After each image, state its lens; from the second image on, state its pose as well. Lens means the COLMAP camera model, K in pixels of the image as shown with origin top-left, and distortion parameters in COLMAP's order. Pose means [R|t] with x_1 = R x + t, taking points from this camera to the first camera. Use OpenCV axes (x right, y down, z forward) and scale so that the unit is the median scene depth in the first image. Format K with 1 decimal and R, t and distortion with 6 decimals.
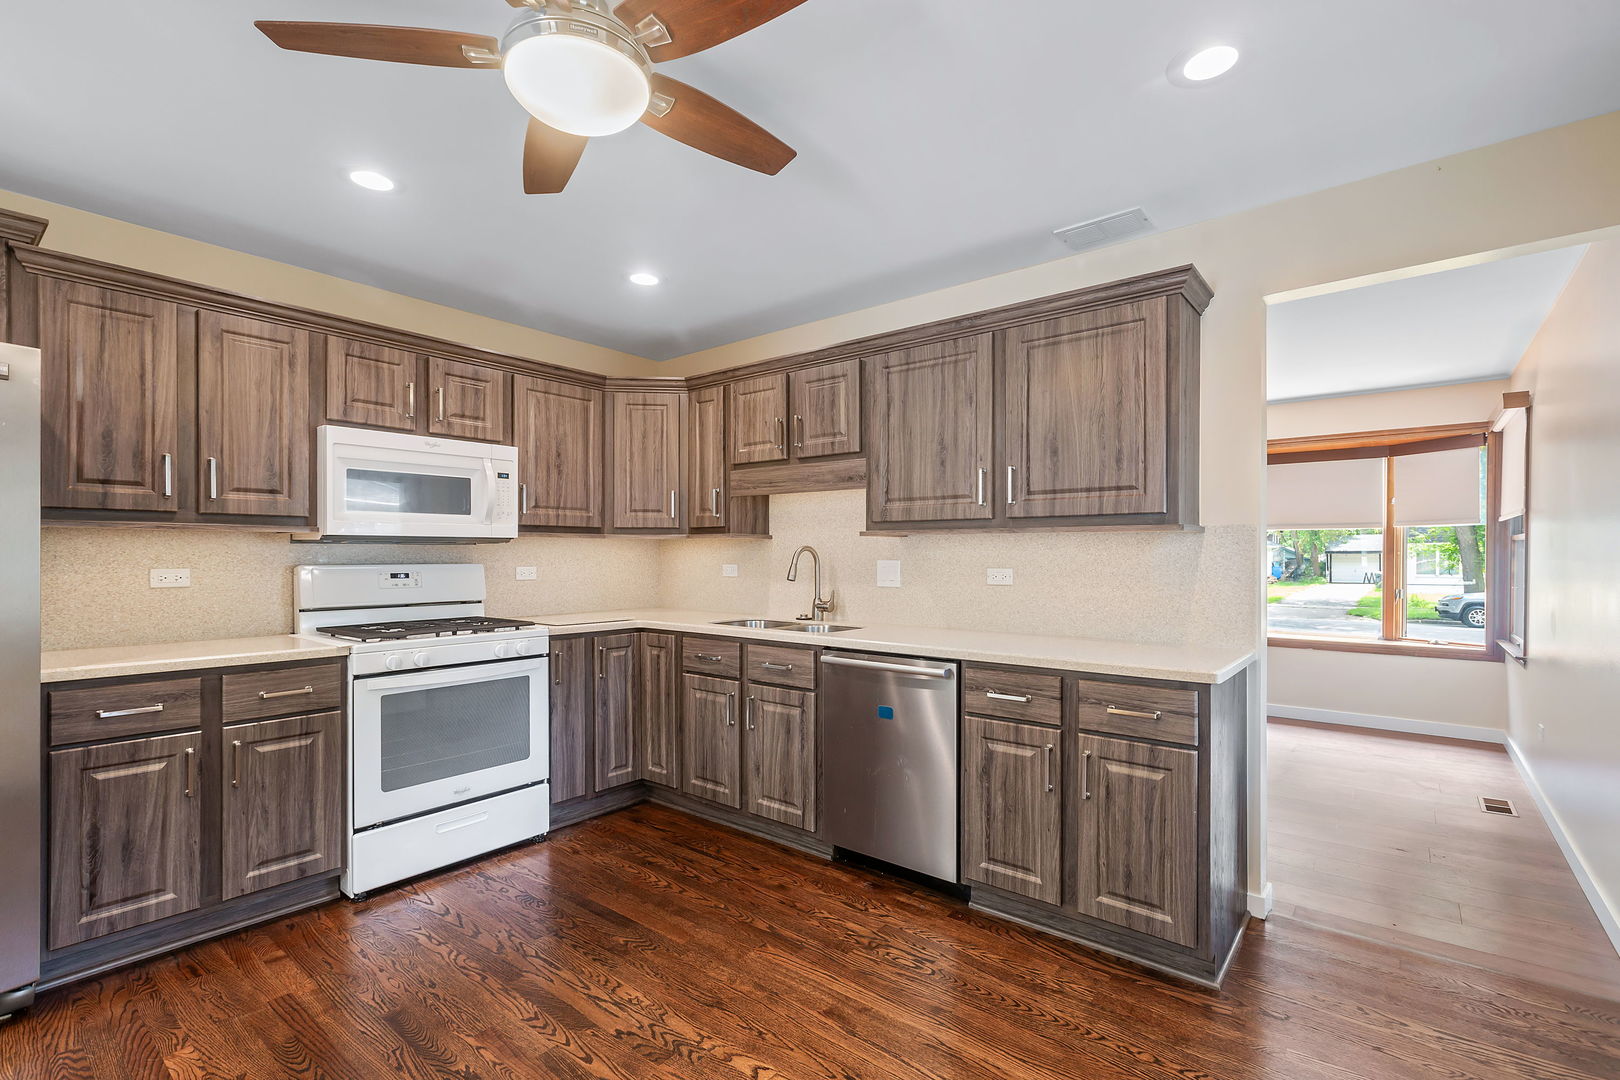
lens RADIAL K [[725.8, 0, 809.2], [0, 725.8, 562.1], [0, 0, 1]] dist [-0.000855, -0.000327]
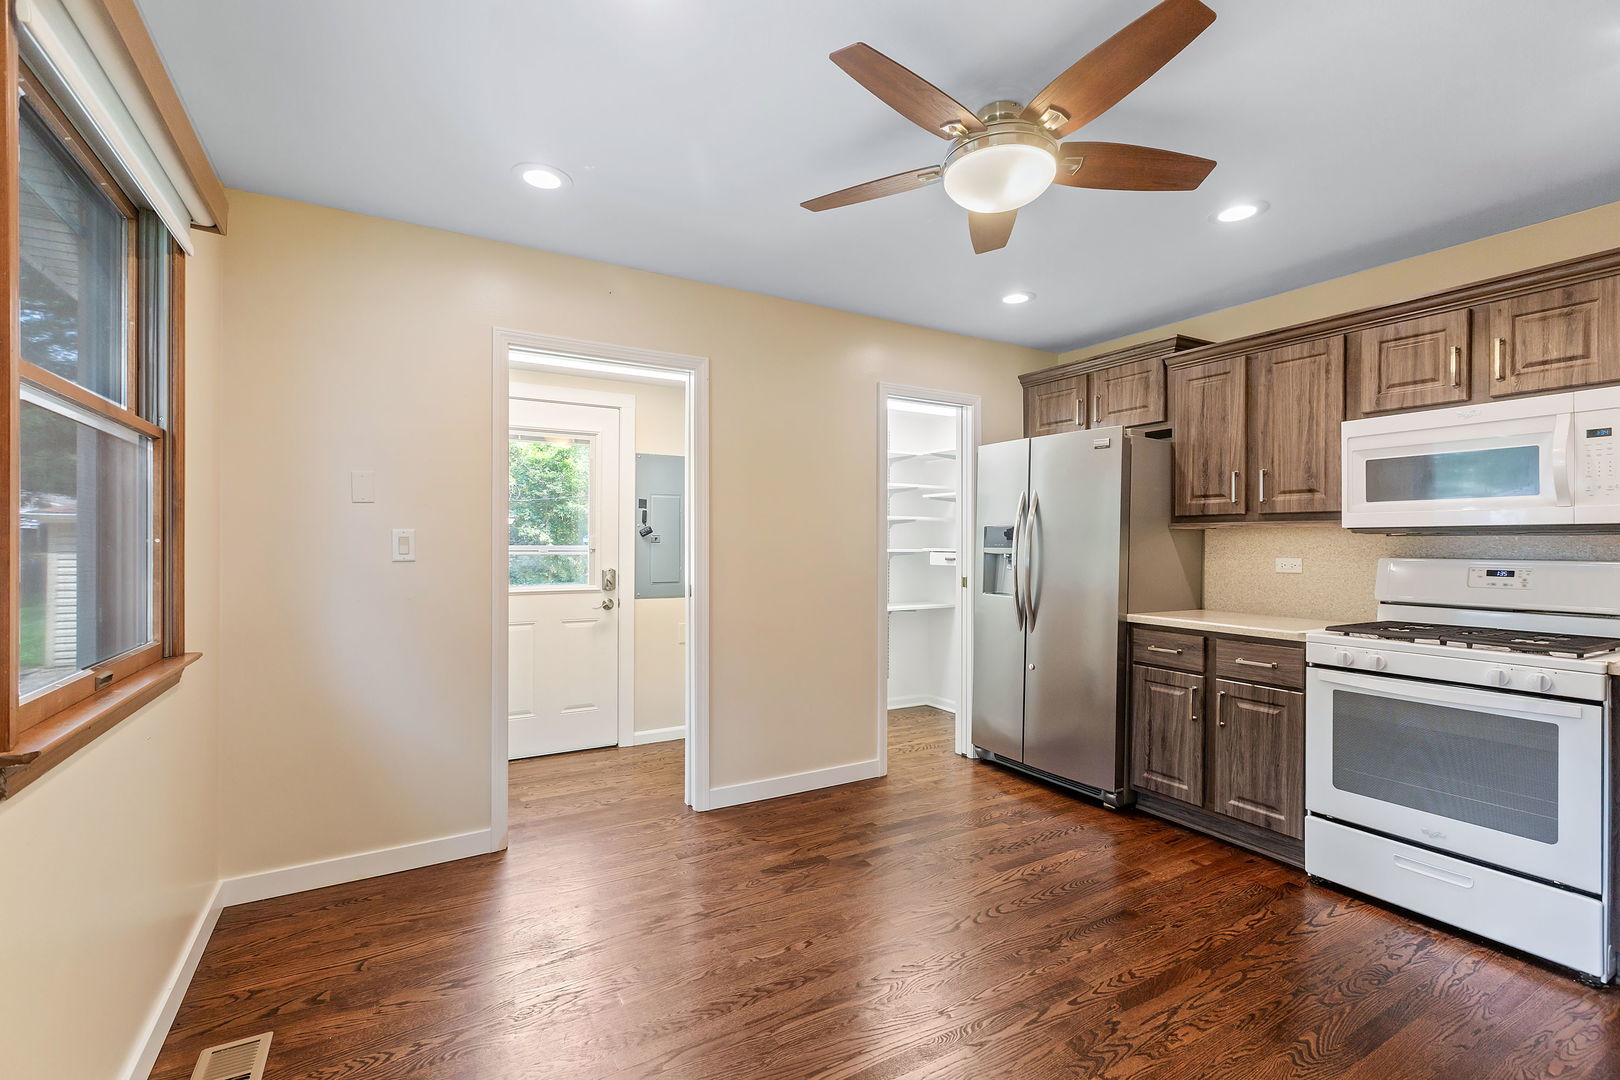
lens RADIAL K [[722.6, 0, 810.5], [0, 722.6, 544.5], [0, 0, 1]] dist [0.000052, -0.000525]
pose [[-0.354252, -0.000288, -0.935150, 0.605335], [-0.013525, 0.999897, 0.004816, -0.009101], [0.935052, 0.014354, -0.354219, 0.699976]]
